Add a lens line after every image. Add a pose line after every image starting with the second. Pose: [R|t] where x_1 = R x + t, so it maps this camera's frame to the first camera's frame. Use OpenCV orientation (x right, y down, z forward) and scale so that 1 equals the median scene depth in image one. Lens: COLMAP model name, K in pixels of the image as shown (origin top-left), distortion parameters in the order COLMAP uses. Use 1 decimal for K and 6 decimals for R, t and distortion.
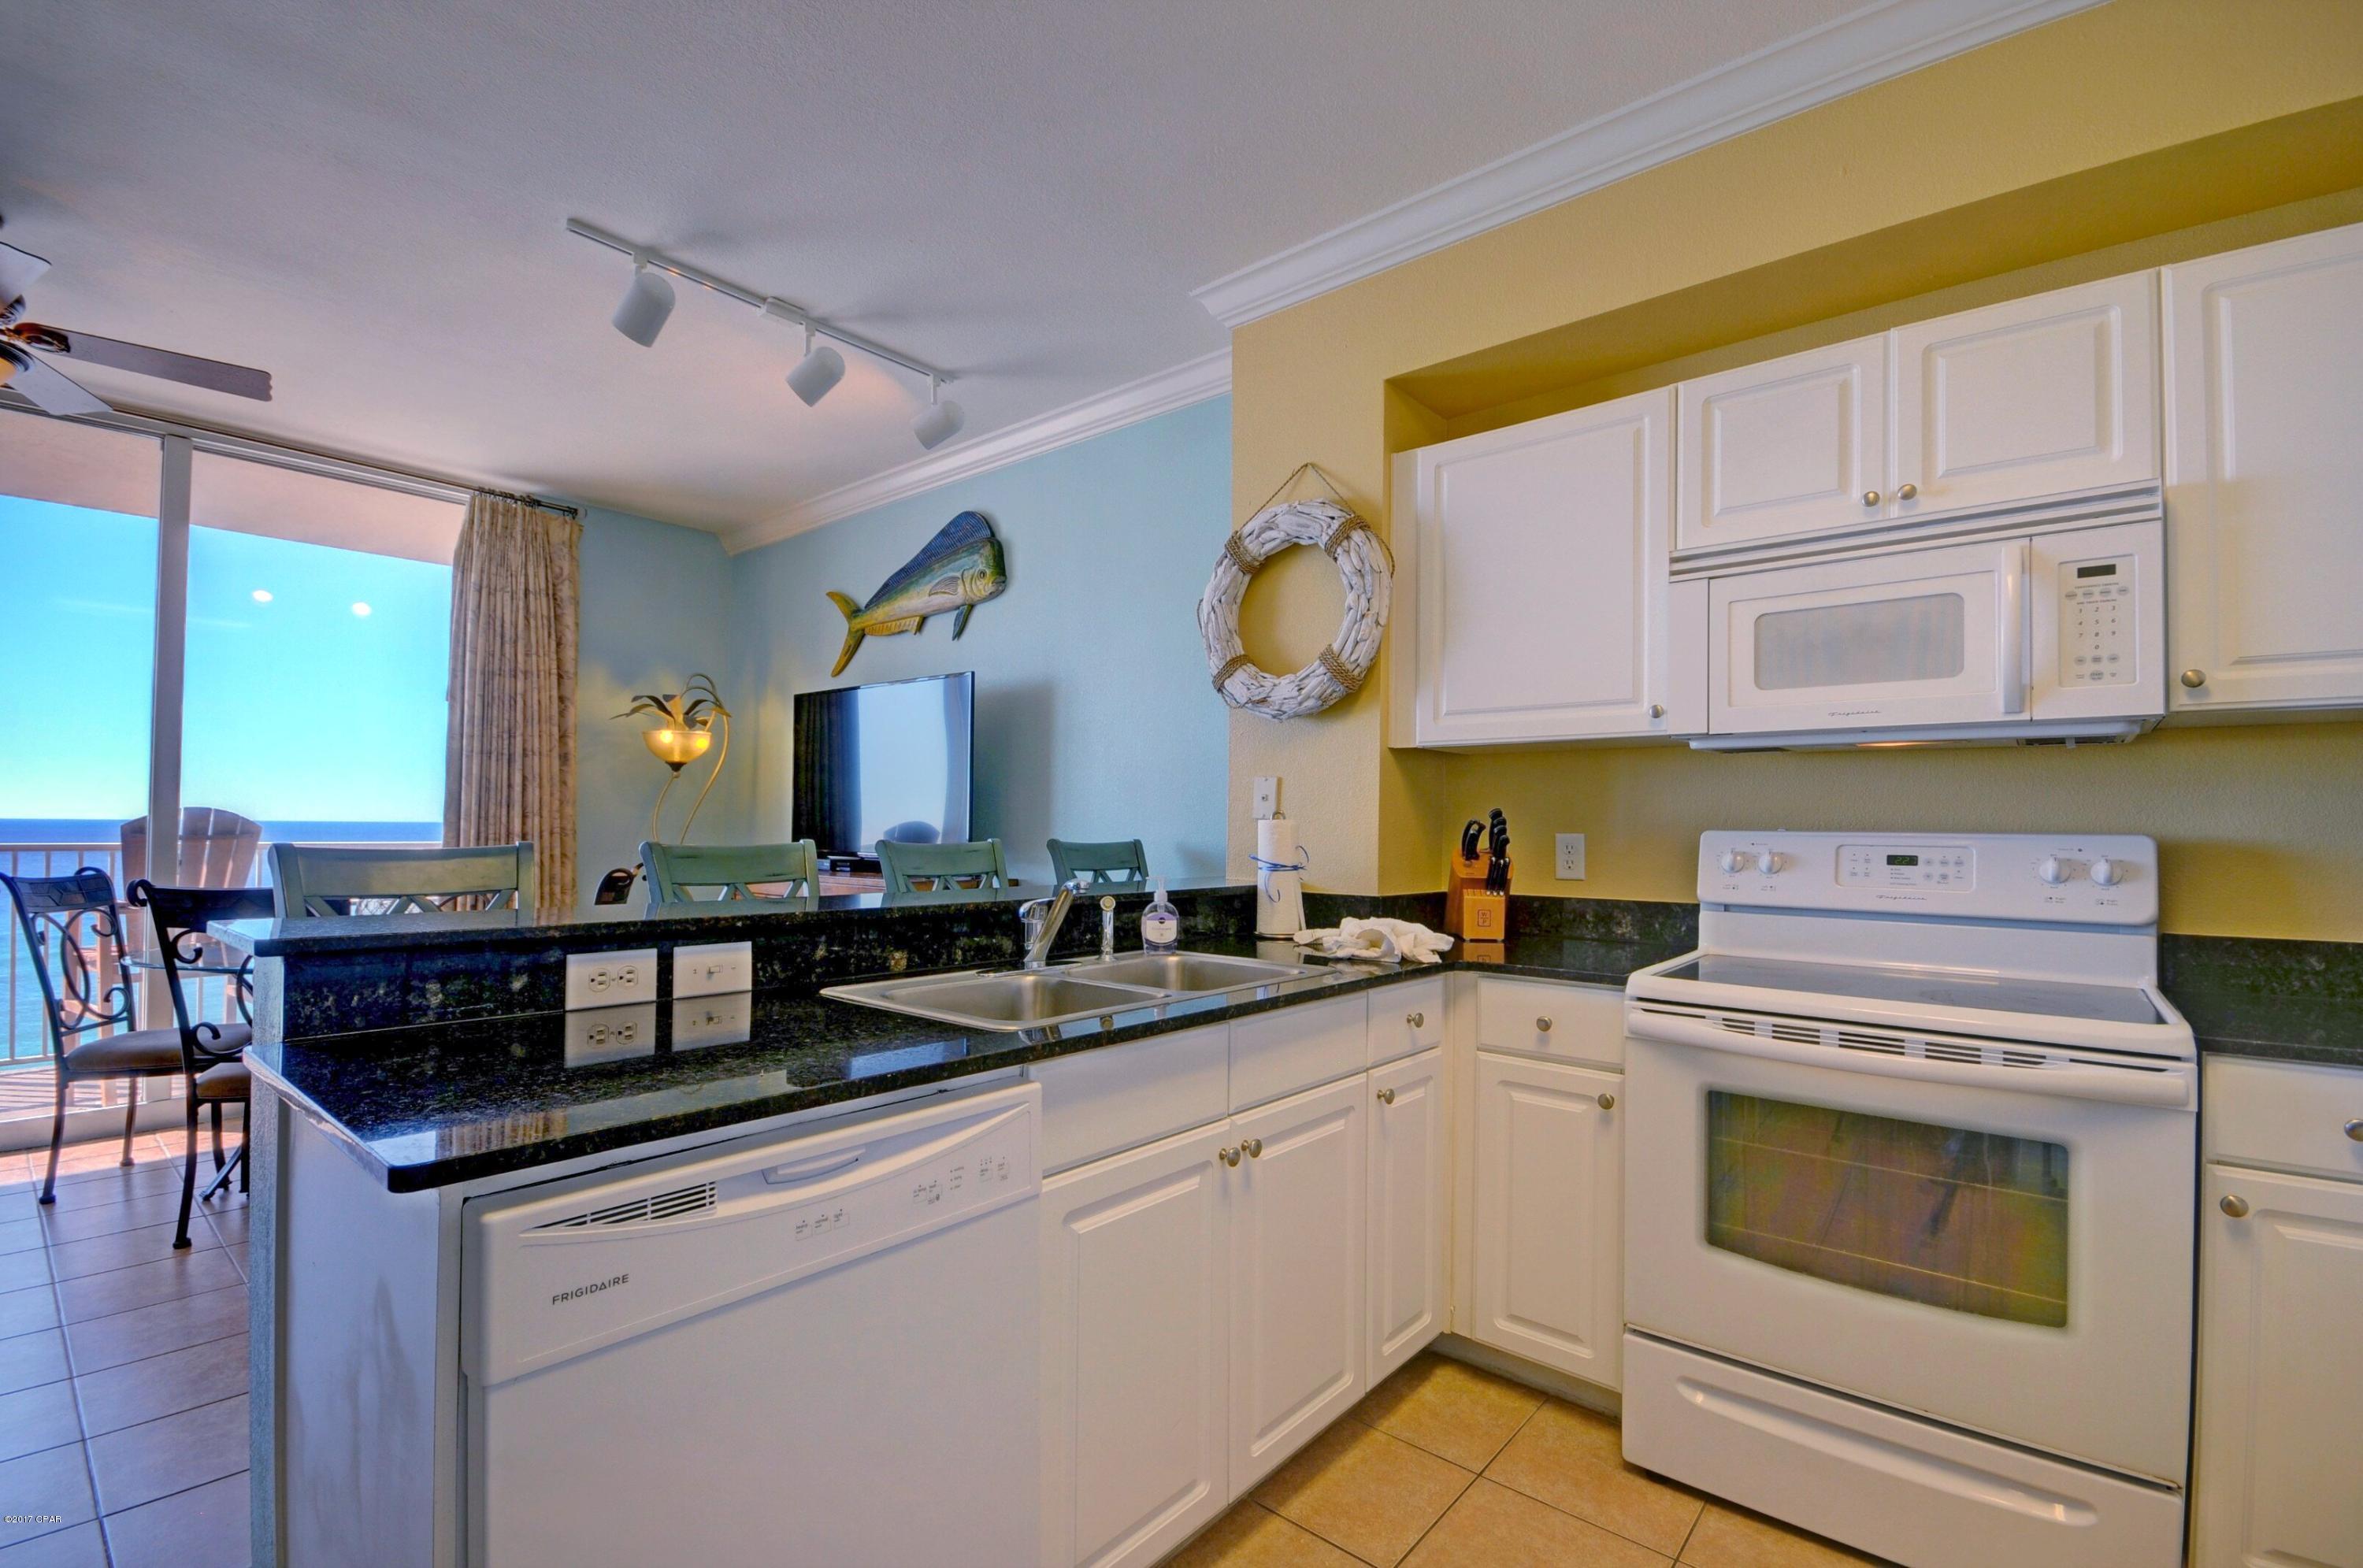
lens RADIAL K [[1043.6, 0, 1171.9], [0, 1043.6, 812.6], [0, 0, 1]] dist [0.001487, -0.000330]
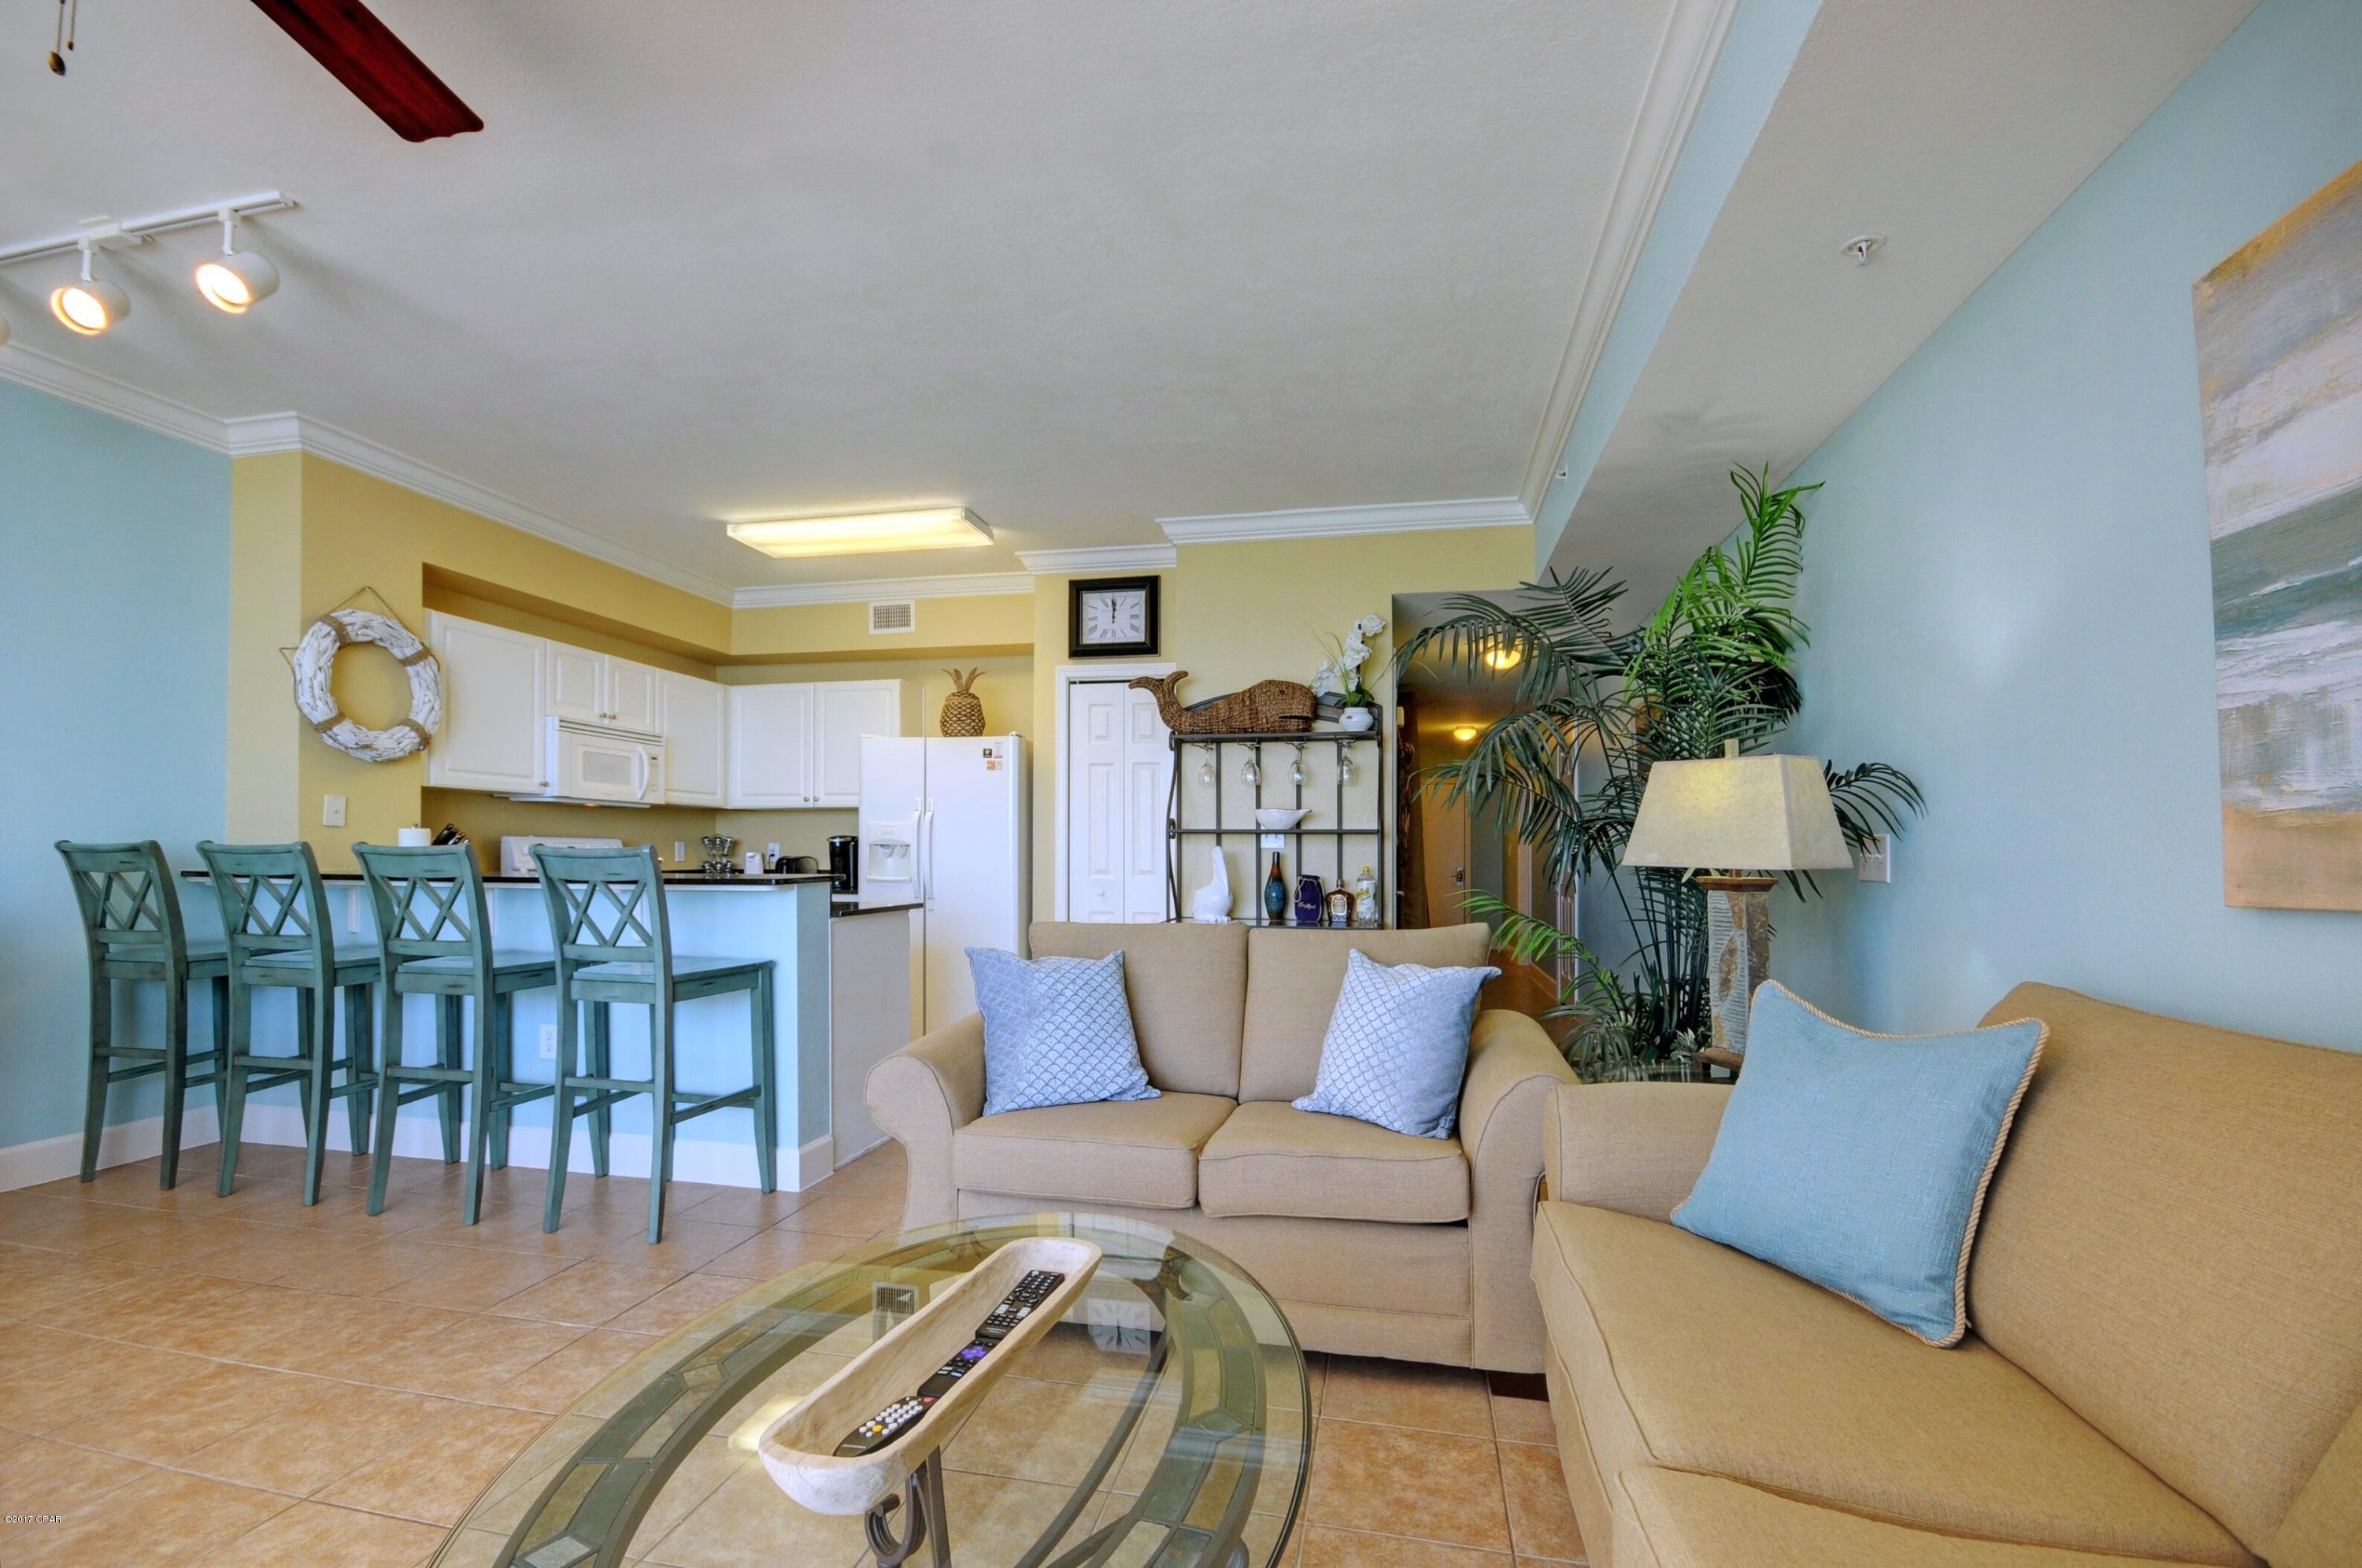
lens RADIAL K [[1053.3, 0, 1169.8], [0, 1053.3, 842.1], [0, 0, 1]] dist [0.000319, 0.000007]
pose [[-0.463912, -0.002832, 0.885877, -1.801634], [-0.023348, 0.999687, -0.009032, 0.014589], [-0.885574, -0.024874, -0.463832, 0.708776]]
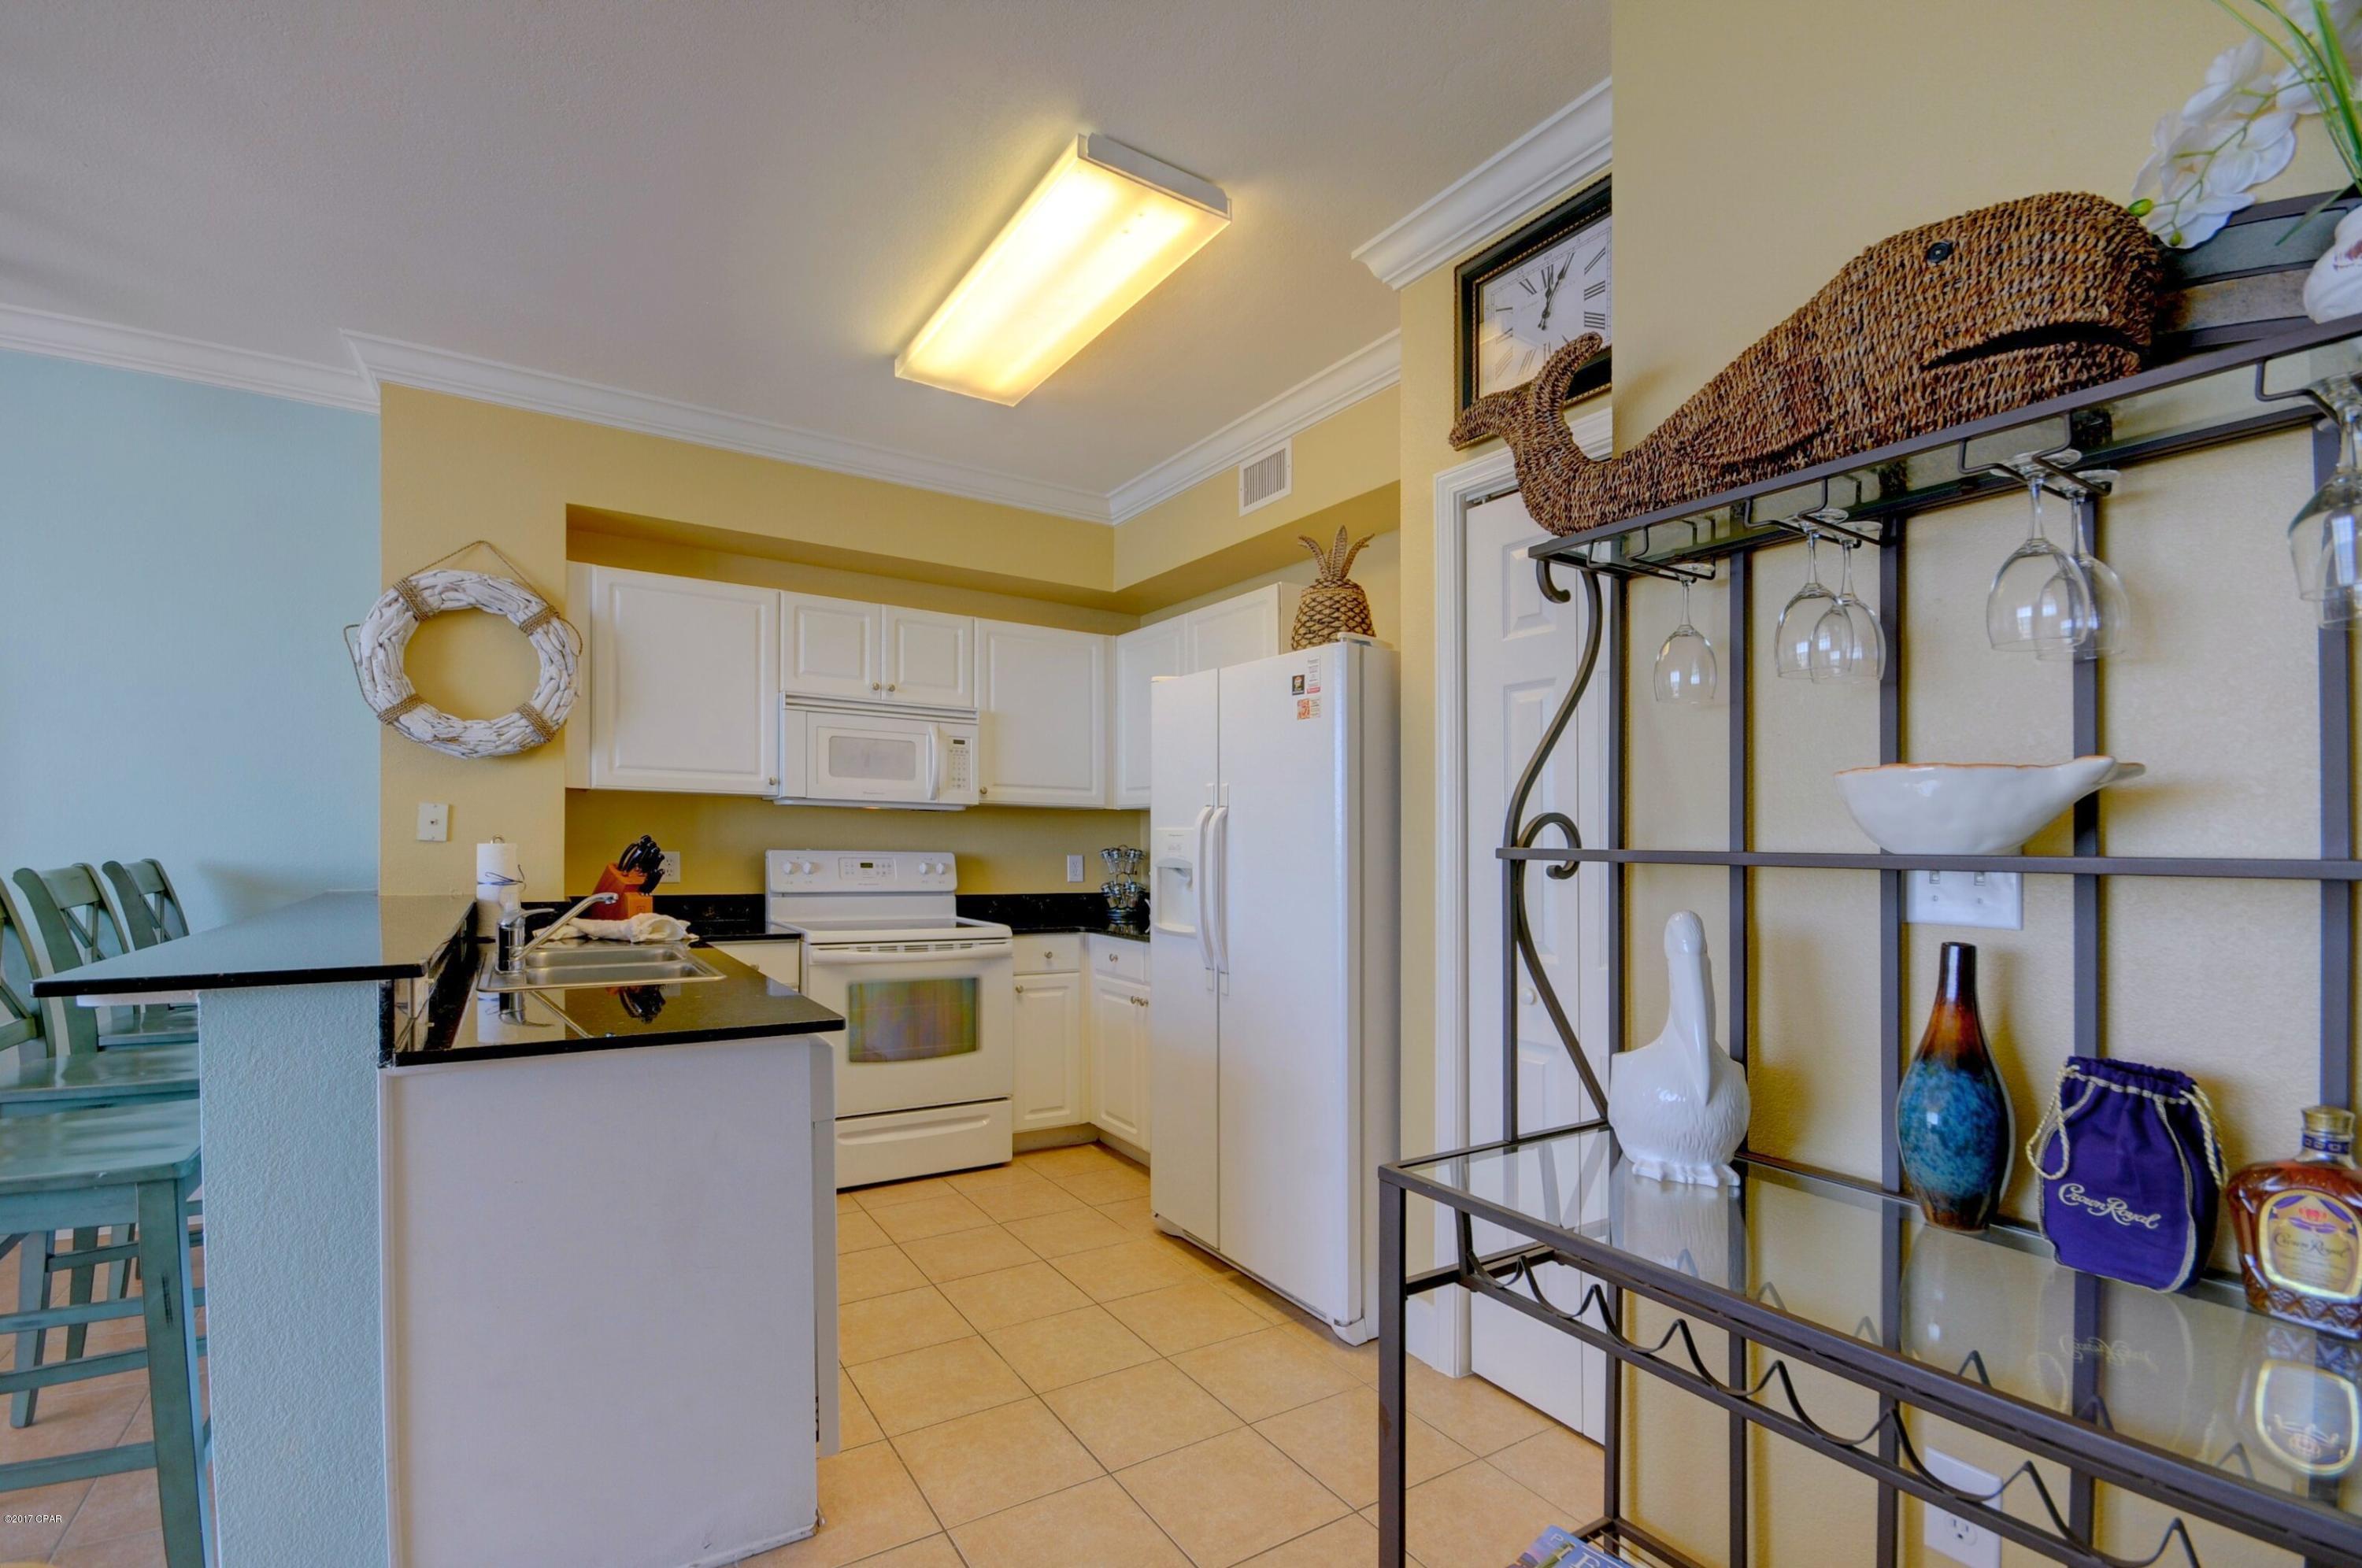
lens RADIAL K [[1035.0, 0, 1158.7], [0, 1035.0, 876.2], [0, 0, 1]] dist [-0.002270, -0.000406]
pose [[0.301425, -0.034613, 0.952861, -0.800301], [-0.026132, 0.998666, 0.044544, -0.028240], [-0.953132, -0.038326, 0.300118, -0.099019]]
